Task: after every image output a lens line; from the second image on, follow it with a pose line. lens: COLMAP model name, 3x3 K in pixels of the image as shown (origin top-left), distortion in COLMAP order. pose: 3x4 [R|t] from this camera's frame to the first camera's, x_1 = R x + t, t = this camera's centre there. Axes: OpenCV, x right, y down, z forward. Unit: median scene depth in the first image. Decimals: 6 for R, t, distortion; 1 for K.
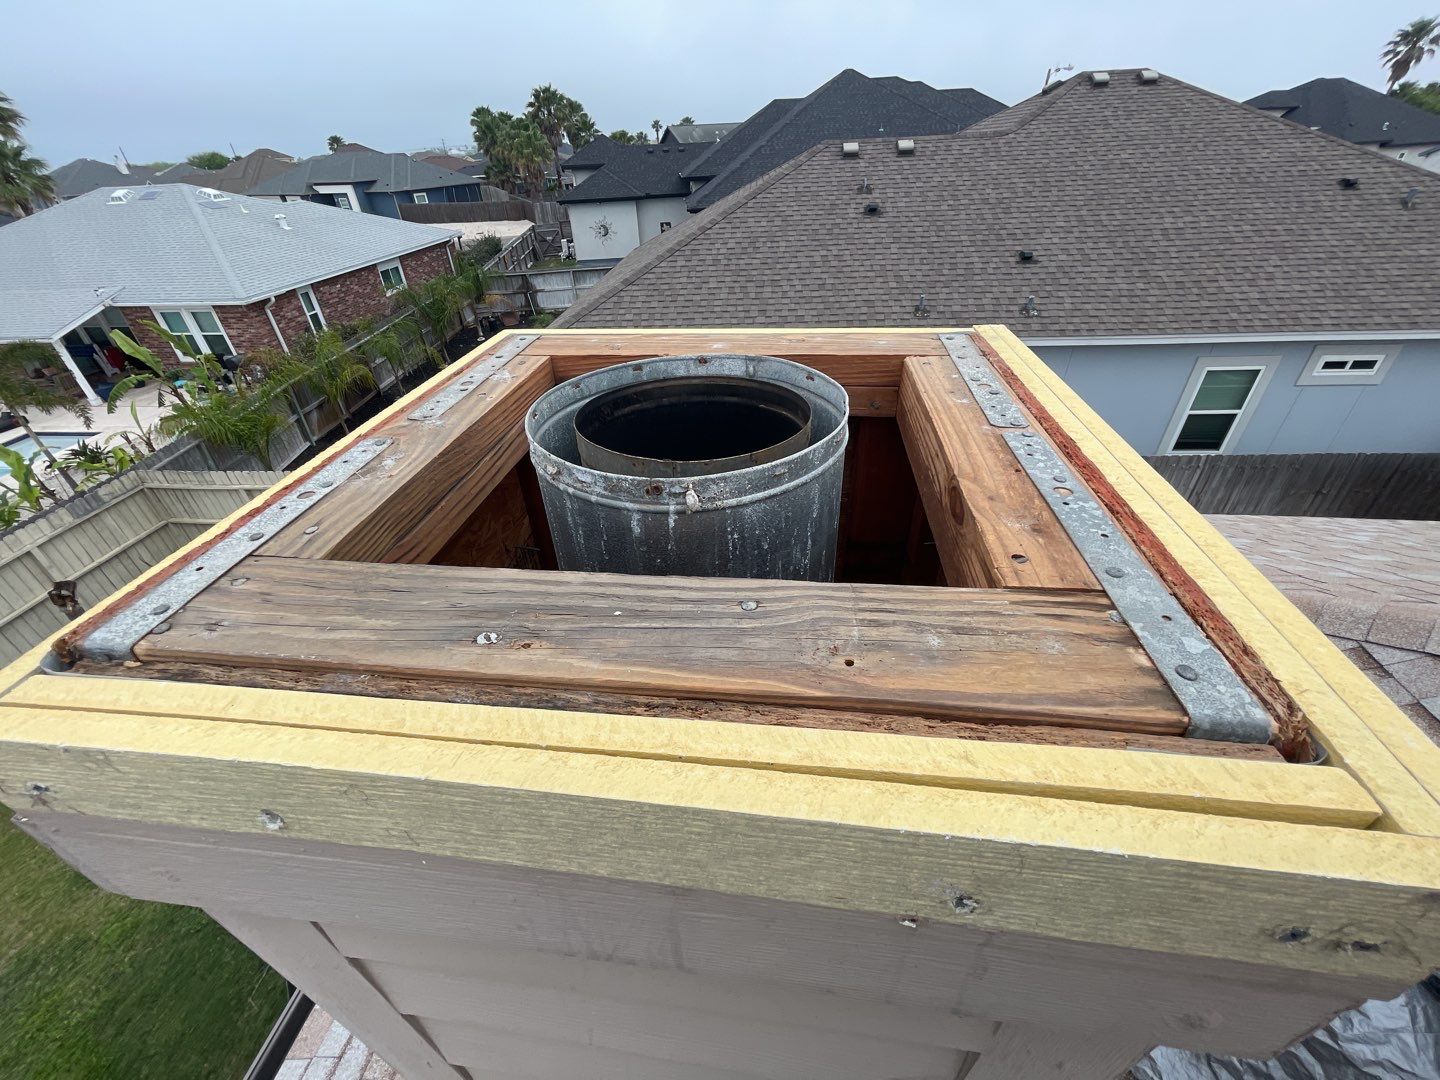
lens RADIAL K [[581.3, 0, 710.9], [0, 581.3, 544.6], [0, 0, 1]] dist [-0.005114, 0.001251]
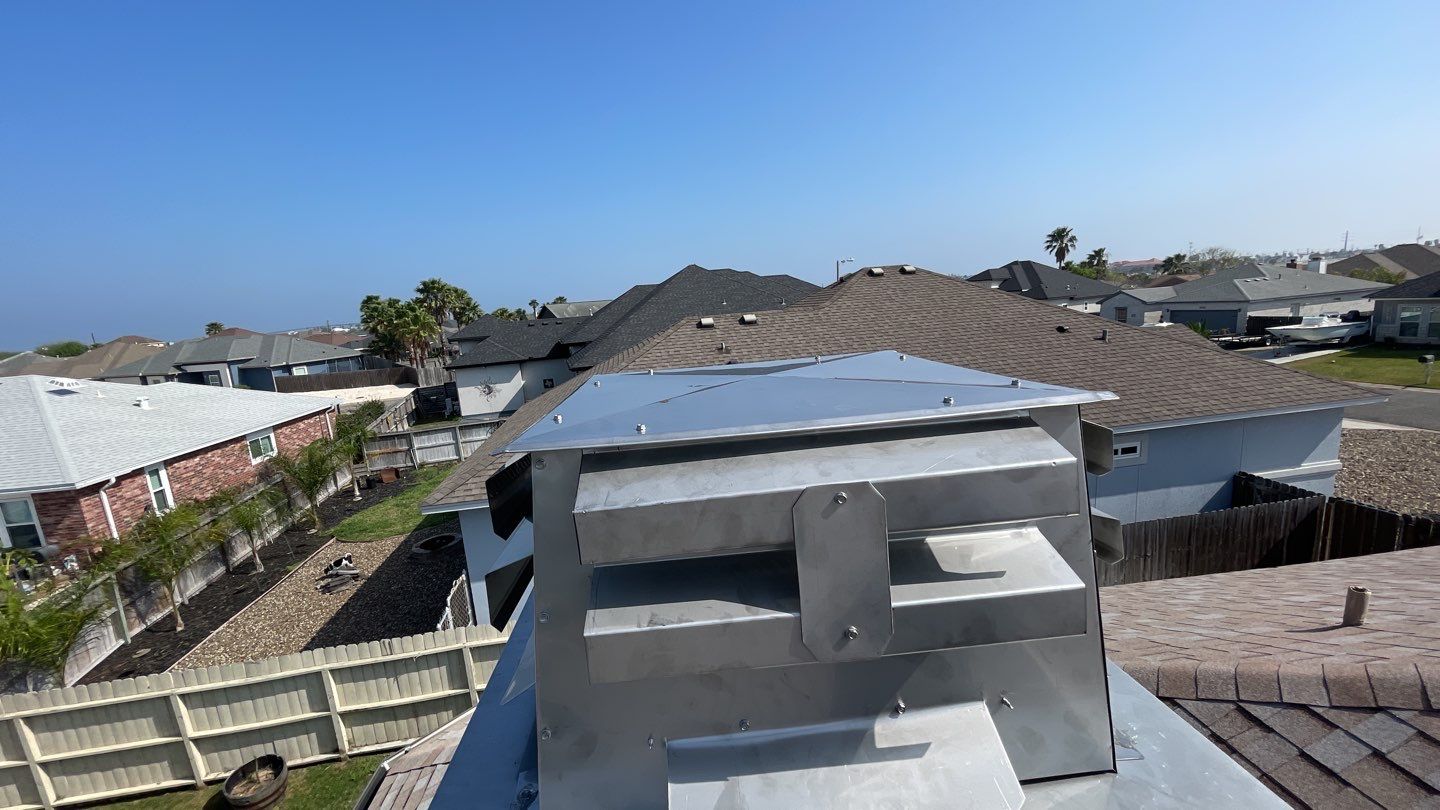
lens RADIAL K [[581.2, 0, 711.4], [0, 581.2, 412.5], [0, 0, 1]] dist [-0.002965, 0.000259]
pose [[0.975822, -0.072353, 0.206242, -0.021609], [0.152225, 0.902108, -0.403769, -0.009410], [-0.156838, 0.425402, 0.891311, -0.024600]]
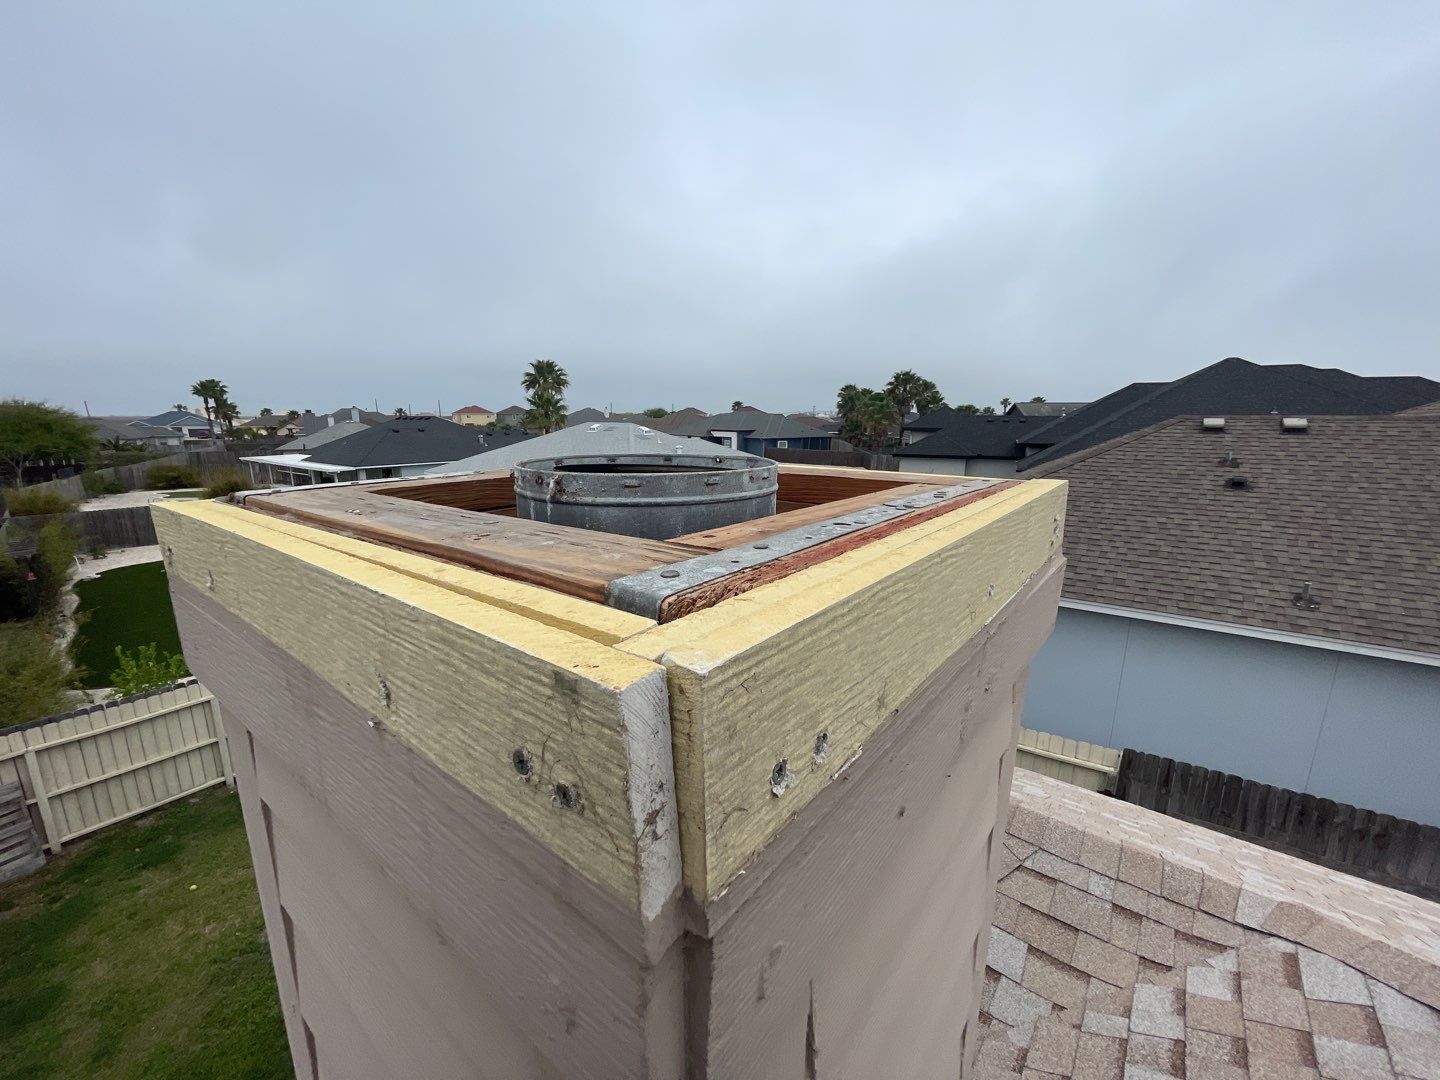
lens RADIAL K [[581.3, 0, 711.6], [0, 581.3, 547.8], [0, 0, 1]] dist [-0.005114, 0.001251]
pose [[0.860069, 0.154247, -0.486301, 0.037719], [-0.321675, 0.903807, -0.282239, 0.011576], [0.395988, 0.399176, 0.826954, 0.004174]]
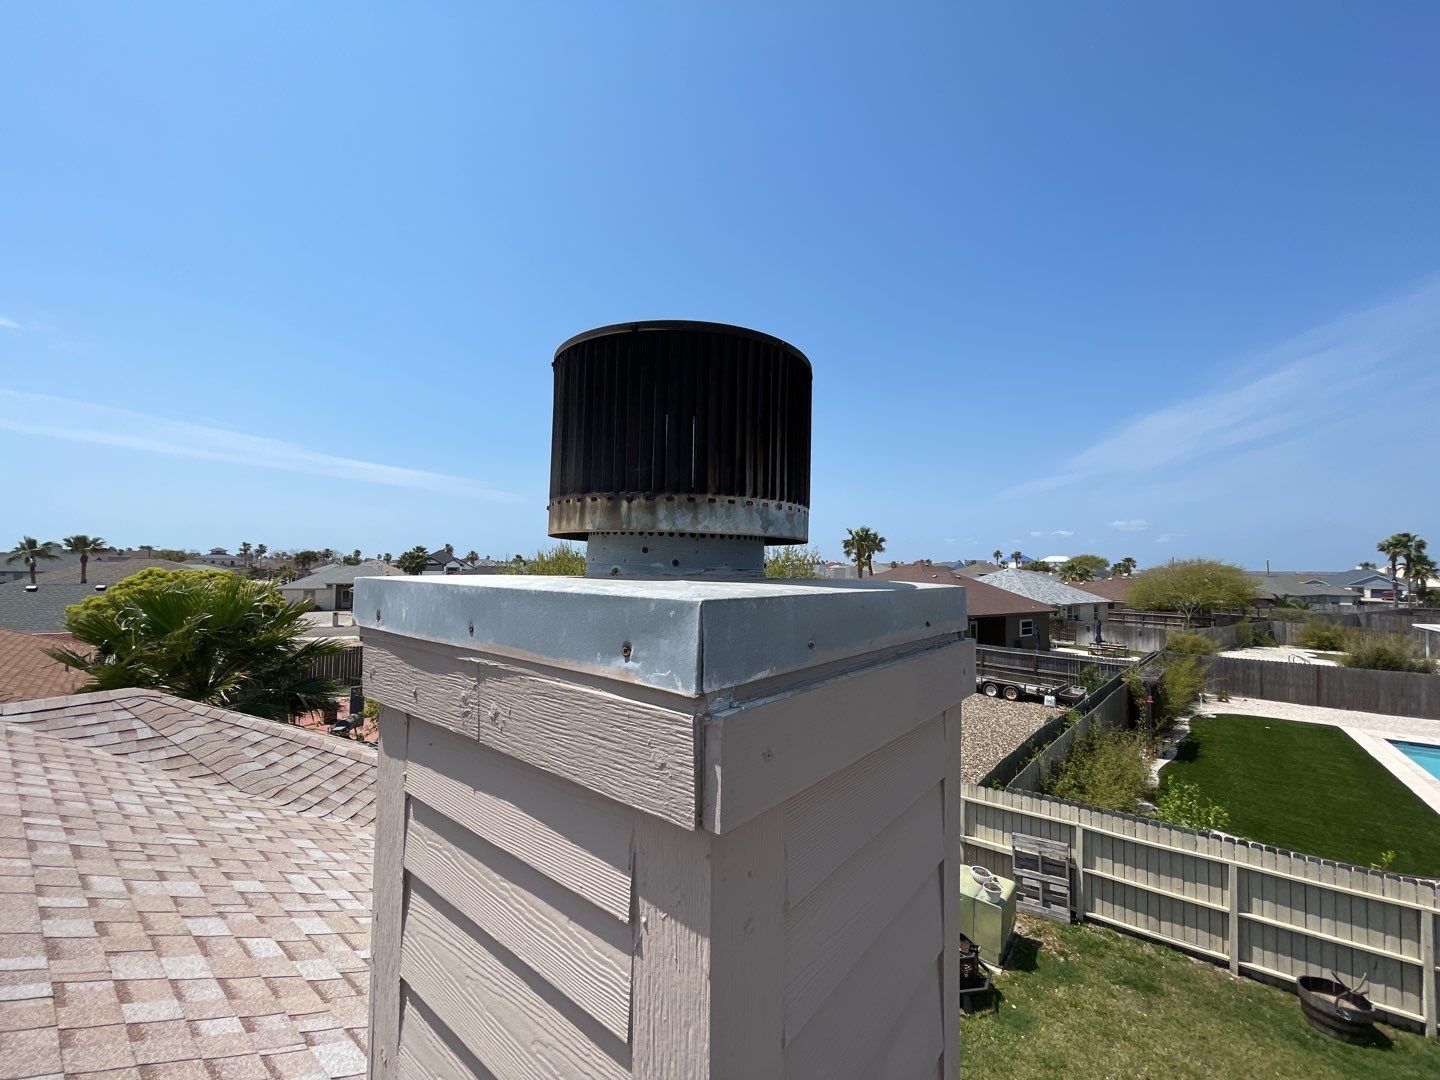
lens RADIAL K [[581.3, 0, 709.8], [0, 581.3, 546.2], [0, 0, 1]] dist [-0.005114, 0.001251]
pose [[-0.519498, 0.005187, -0.854456, 0.079867], [-0.480847, 0.824843, 0.297356, -0.047906], [0.706334, 0.565338, -0.426010, 0.096469]]
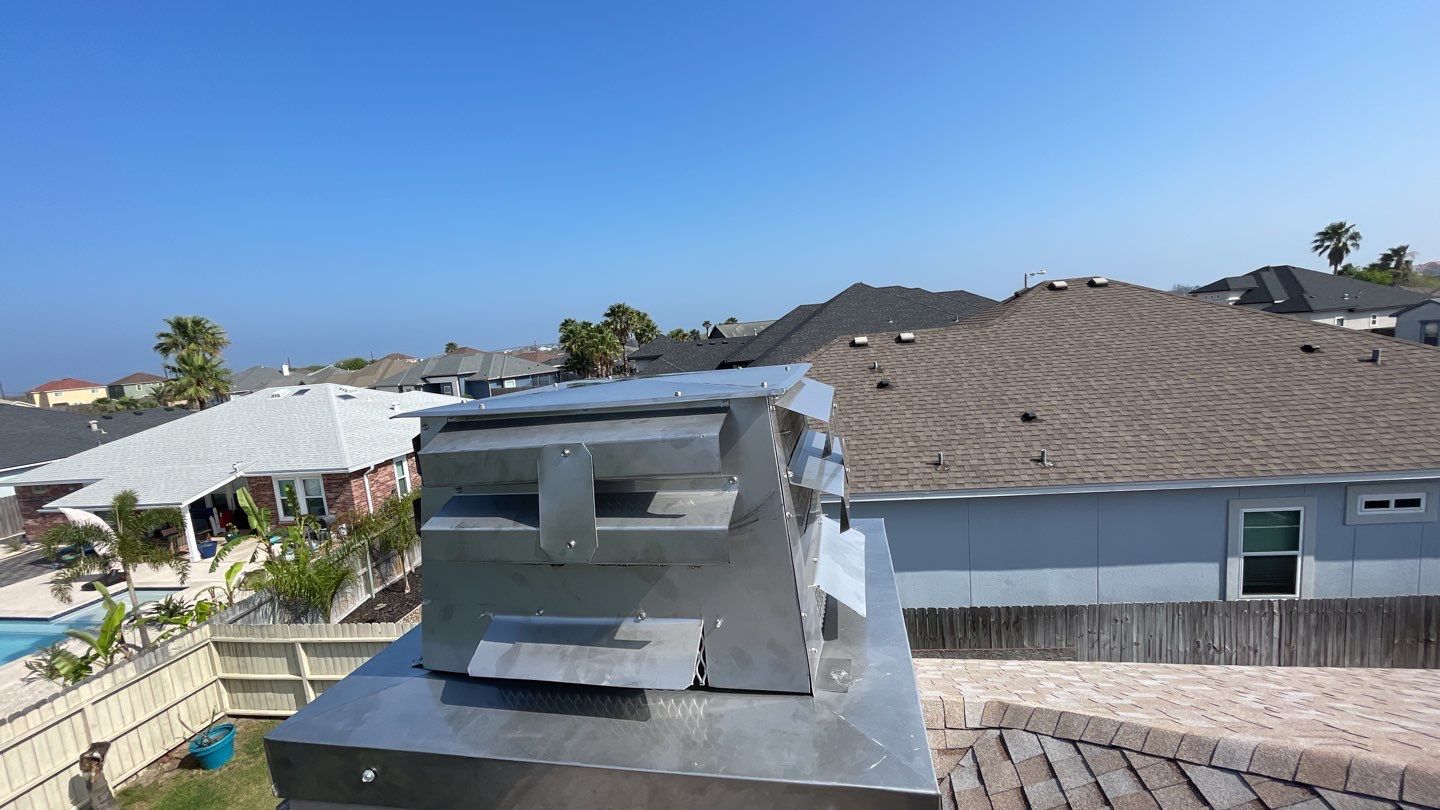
lens RADIAL K [[581.2, 0, 711.6], [0, 581.2, 414.7], [0, 0, 1]] dist [-0.002965, 0.000259]
pose [[0.996653, -0.033537, -0.074549, 0.016487], [-0.003726, 0.892384, -0.451261, 0.005390], [0.081660, 0.450028, 0.889273, -0.042801]]
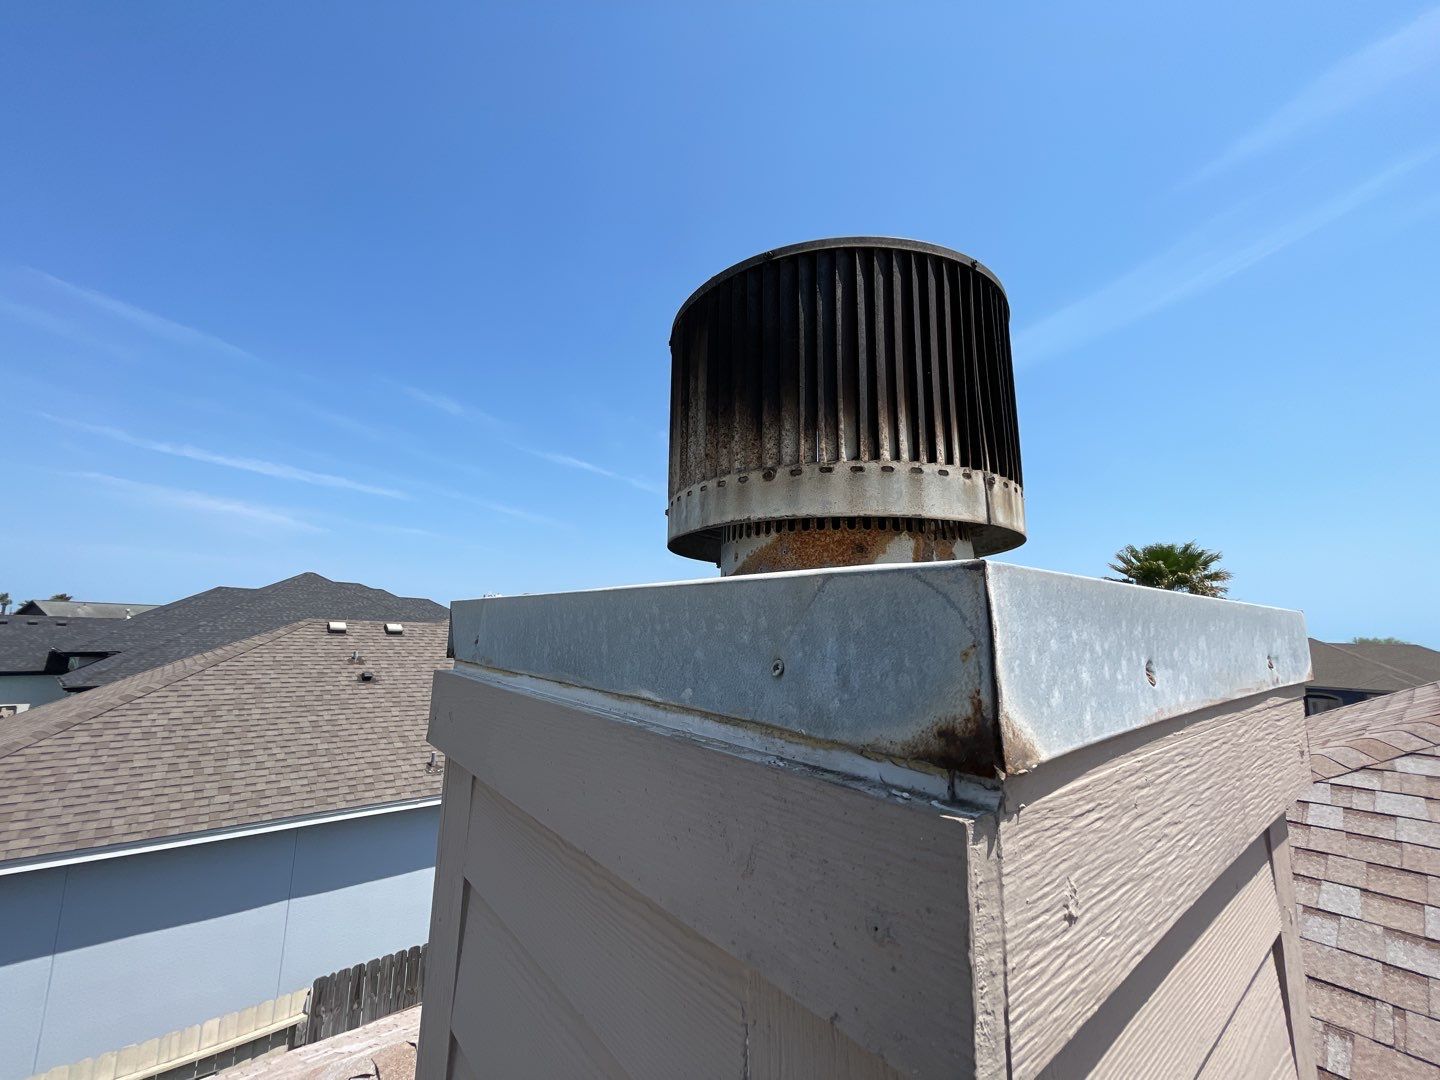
lens RADIAL K [[581.3, 0, 715.5], [0, 581.3, 532.7], [0, 0, 1]] dist [-0.005114, 0.001251]
pose [[0.682017, 0.184785, 0.707606, -0.071219], [0.374773, 0.742547, -0.555130, 0.022727], [-0.628011, 0.643800, 0.437177, 0.017859]]
